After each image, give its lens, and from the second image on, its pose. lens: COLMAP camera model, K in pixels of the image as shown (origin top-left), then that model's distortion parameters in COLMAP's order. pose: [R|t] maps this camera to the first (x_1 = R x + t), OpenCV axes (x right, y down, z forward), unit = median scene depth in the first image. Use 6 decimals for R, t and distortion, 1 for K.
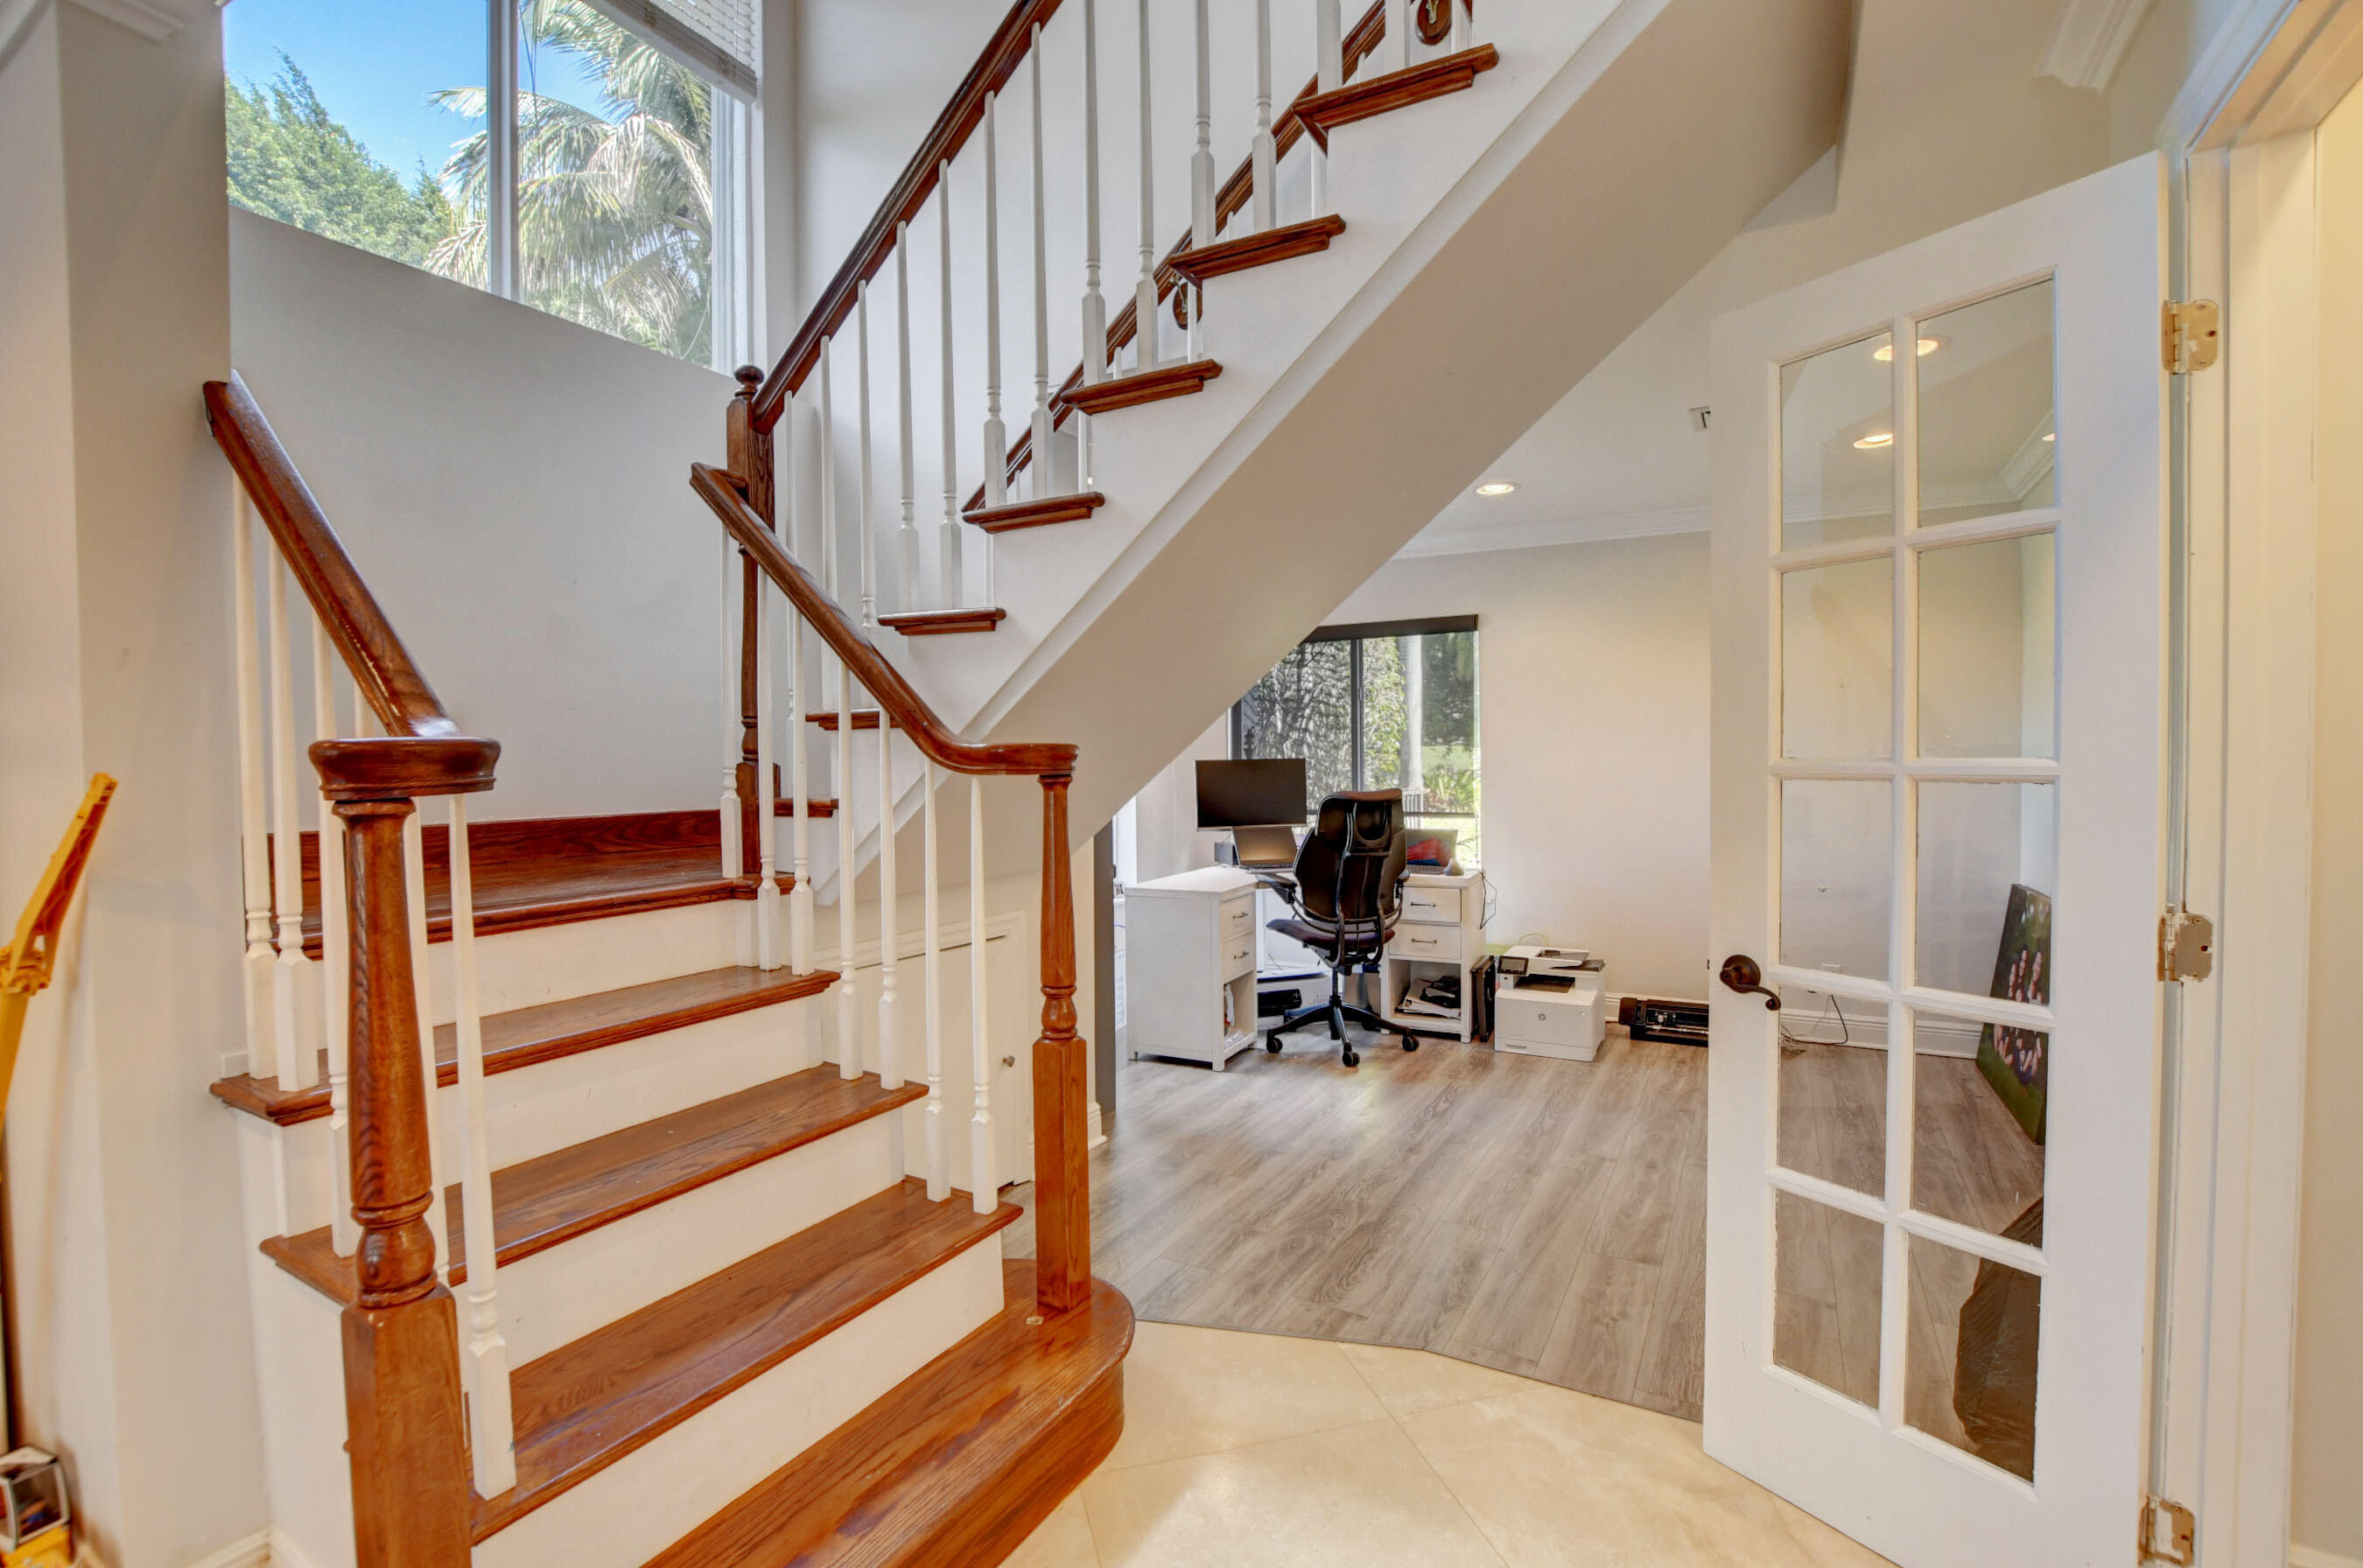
lens RADIAL K [[1047.5, 0, 1174.8], [0, 1047.5, 784.0], [0, 0, 1]] dist [-0.029709, 0.002476]
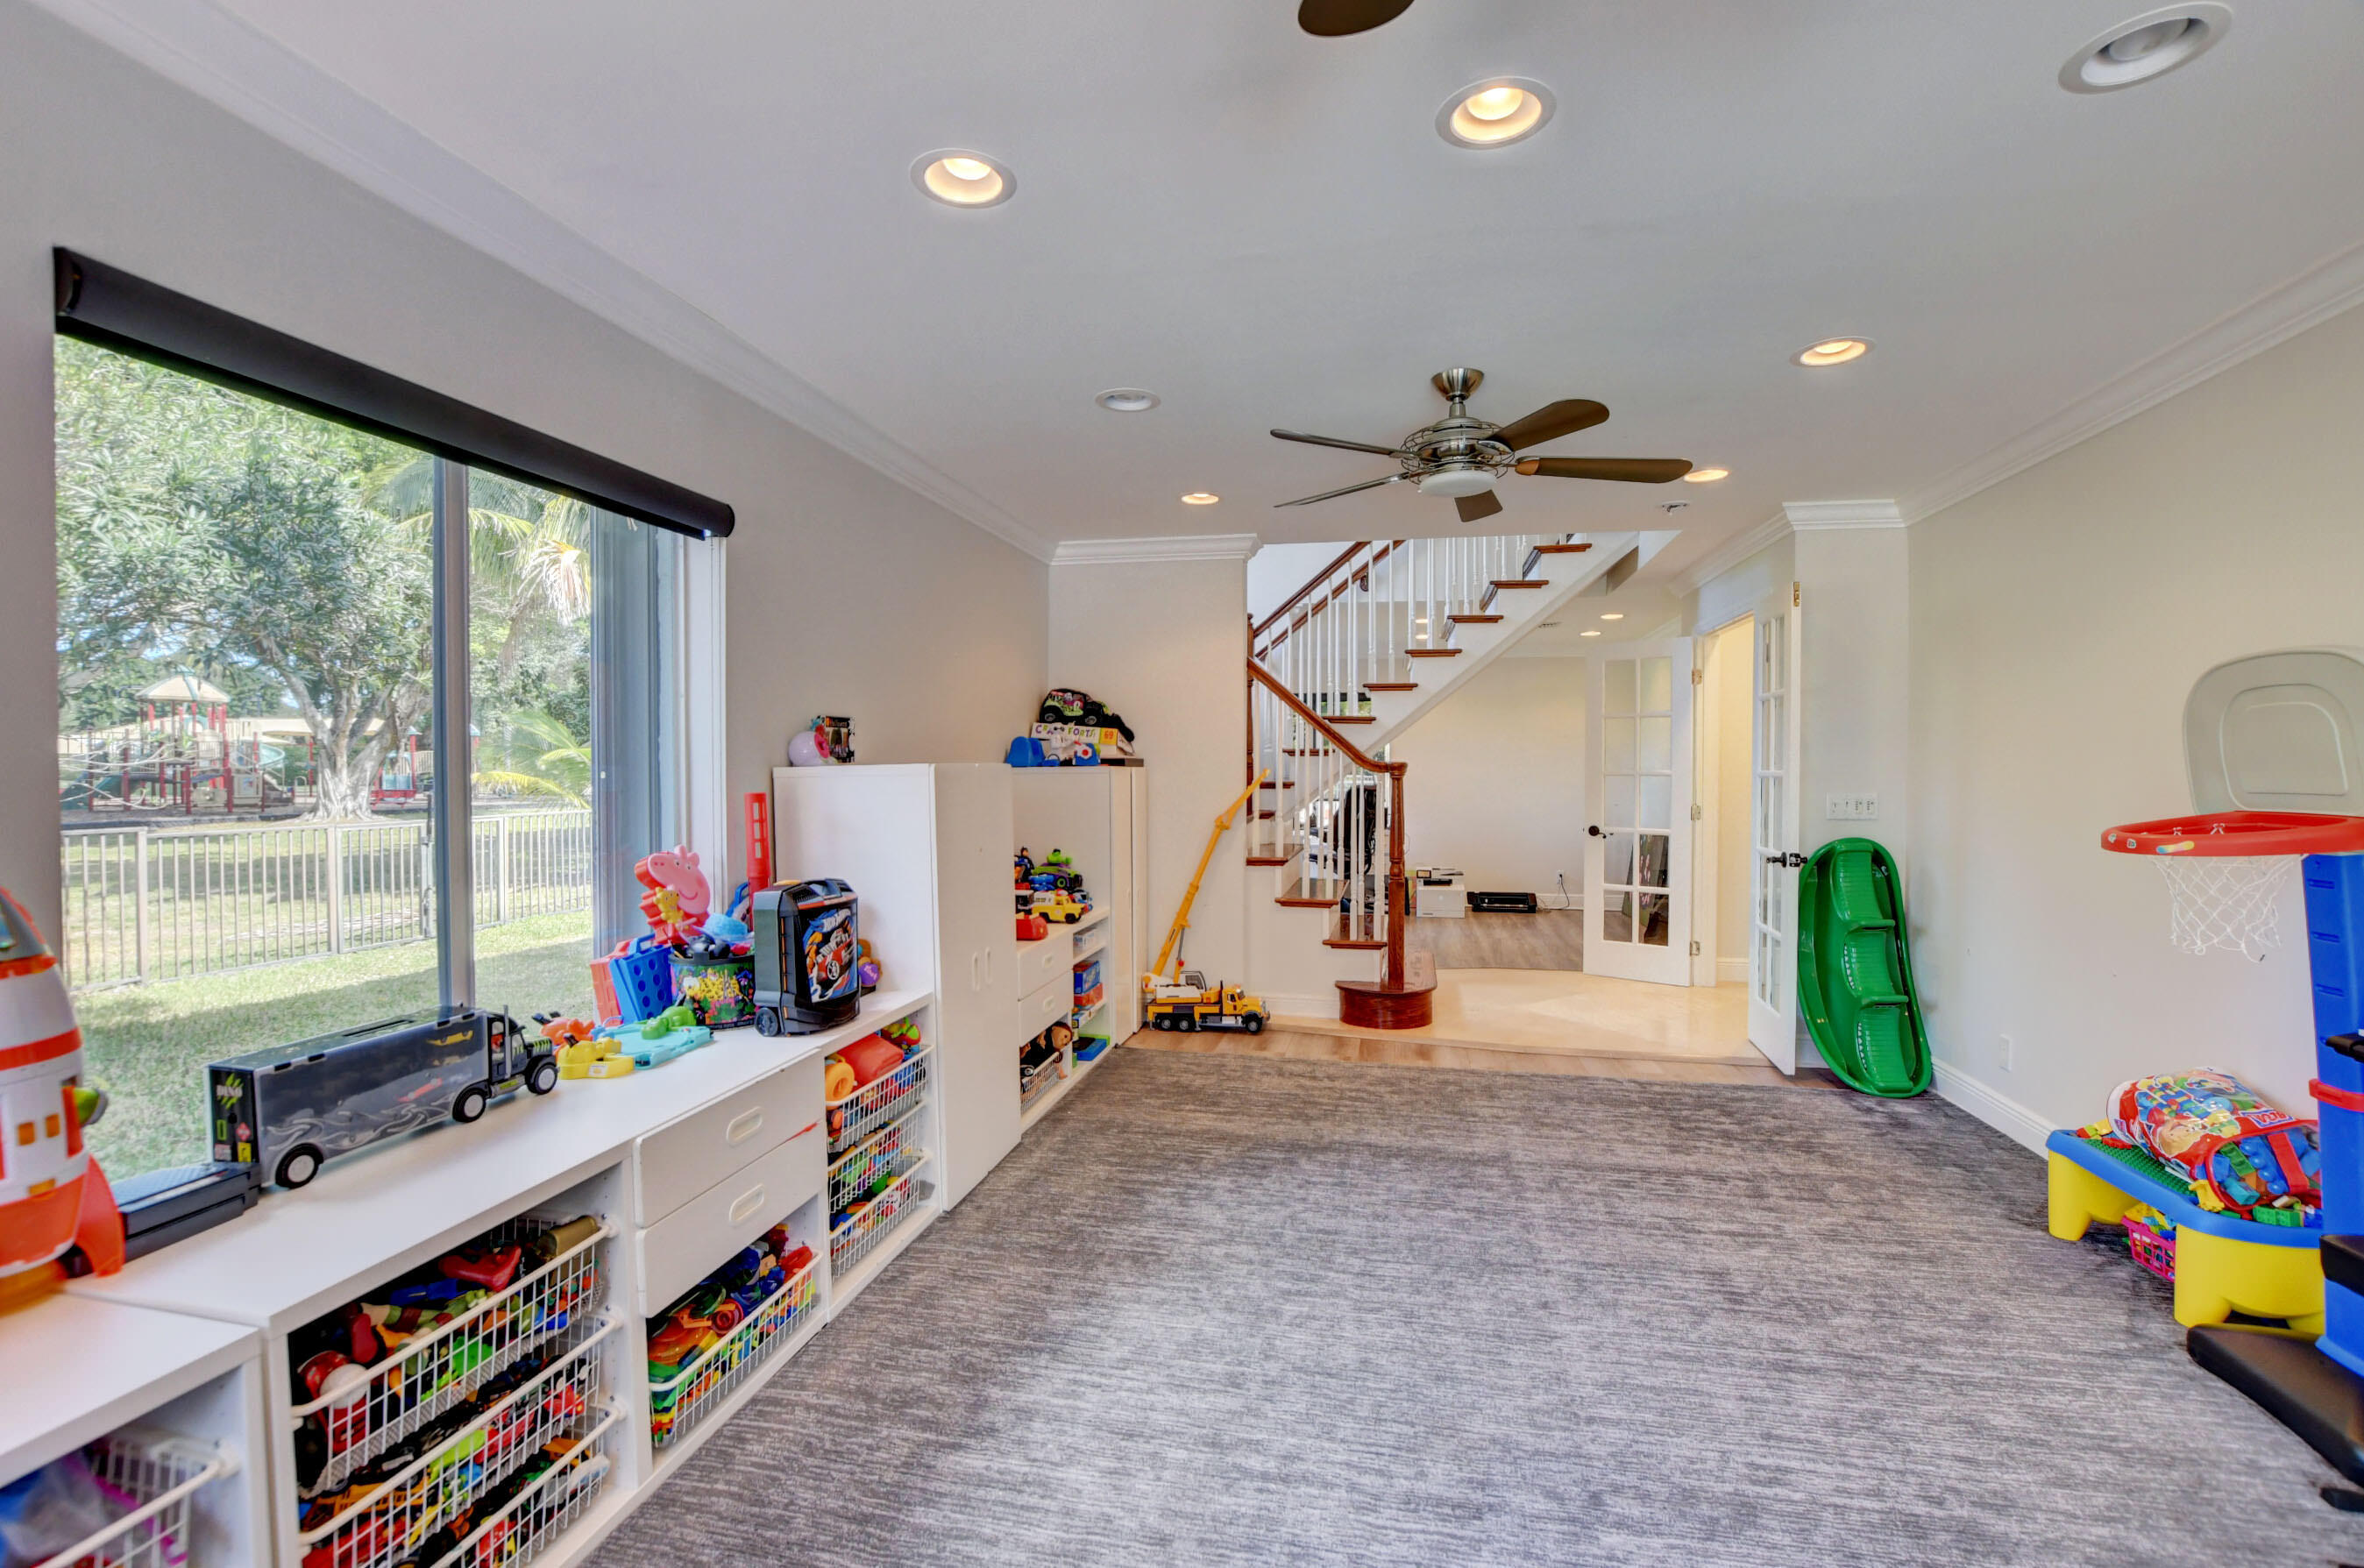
lens RADIAL K [[1048.1, 0, 1185.8], [0, 1048.1, 786.5], [0, 0, 1]] dist [-0.029709, 0.002476]
pose [[0.950170, 0.007099, 0.311652, -1.686913], [-0.003457, 0.999919, -0.012237, 0.071955], [-0.311714, 0.010550, 0.950118, -1.743156]]
